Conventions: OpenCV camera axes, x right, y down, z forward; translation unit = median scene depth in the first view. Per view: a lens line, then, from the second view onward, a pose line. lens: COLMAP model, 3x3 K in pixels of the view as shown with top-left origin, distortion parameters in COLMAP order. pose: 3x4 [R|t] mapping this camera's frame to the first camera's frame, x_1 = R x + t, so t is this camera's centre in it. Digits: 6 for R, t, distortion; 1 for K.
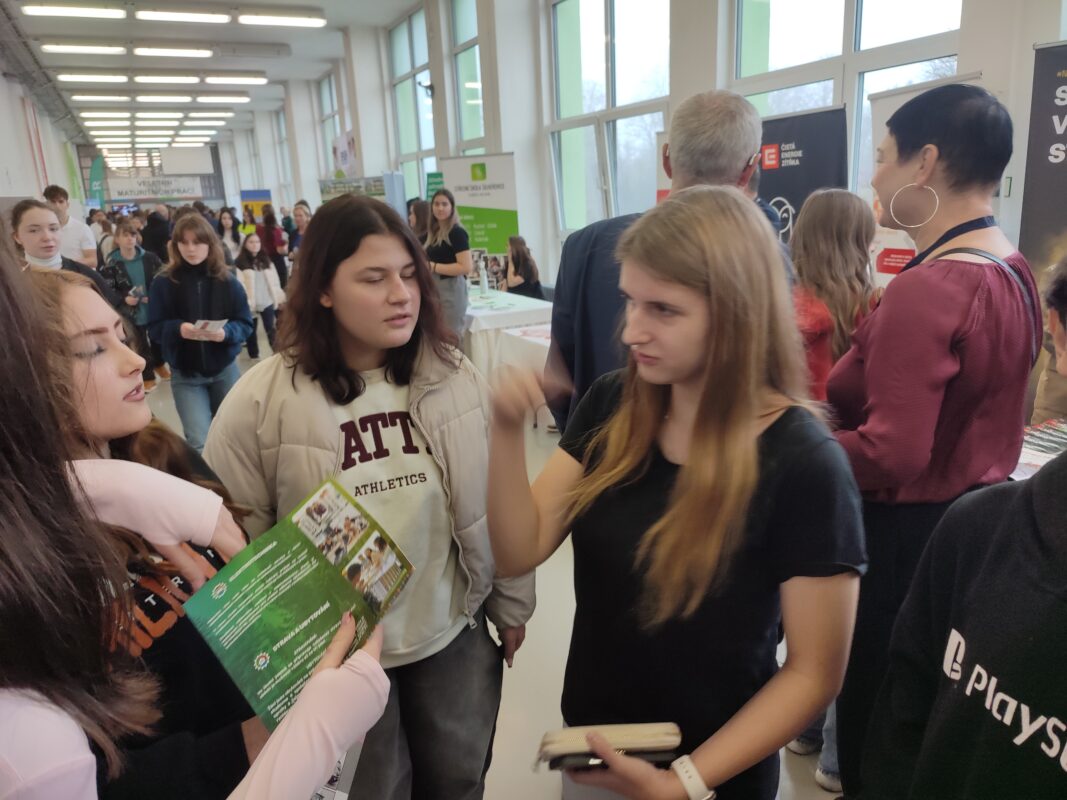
lens RADIAL K [[777.6, 0, 532.8], [0, 777.6, 404.8], [0, 0, 1]] dist [0.026168, -0.009253]
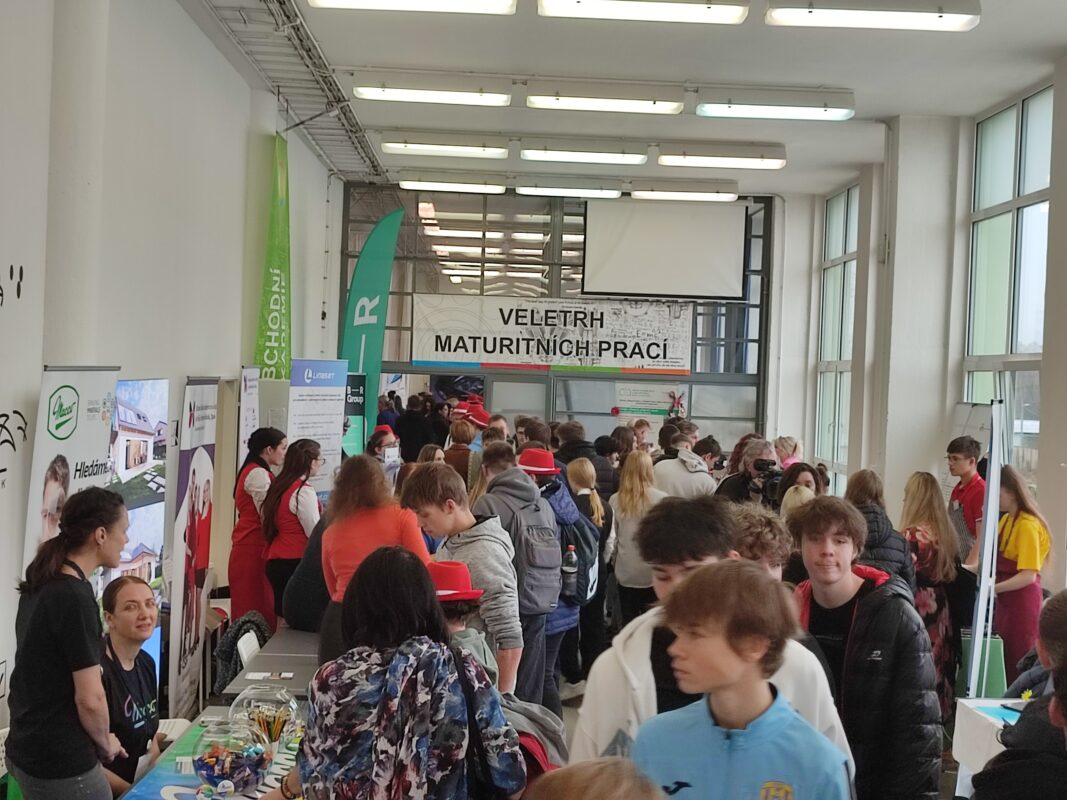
lens RADIAL K [[777.6, 0, 534.0], [0, 777.6, 401.3], [0, 0, 1]] dist [0.026168, -0.009253]
pose [[0.938440, 0.090015, -0.333508, -0.473904], [-0.184999, 0.946293, -0.265150, -0.210843], [0.291728, 0.310526, 0.904692, 0.904053]]
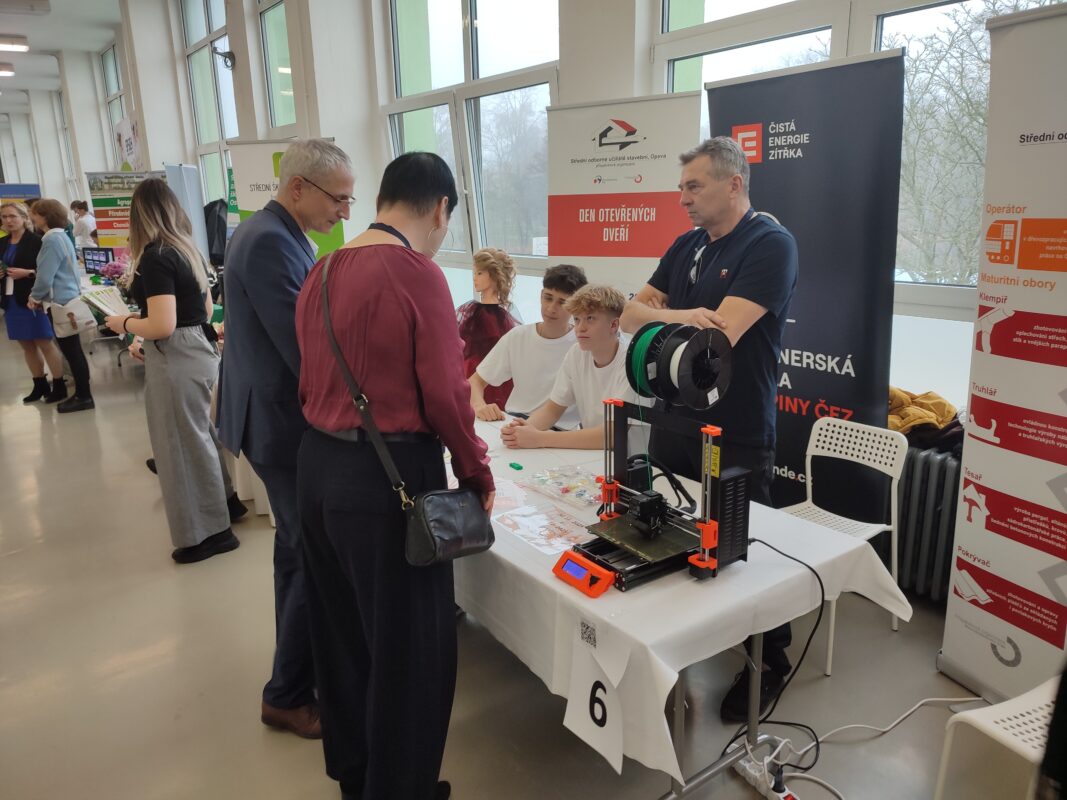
lens RADIAL K [[777.6, 0, 534.4], [0, 777.6, 396.4], [0, 0, 1]] dist [0.026168, -0.009253]
pose [[0.982016, -0.021452, 0.187572, 0.009198], [0.025270, 0.999519, -0.017985, -0.043573], [-0.187096, 0.022401, 0.982086, 0.166480]]
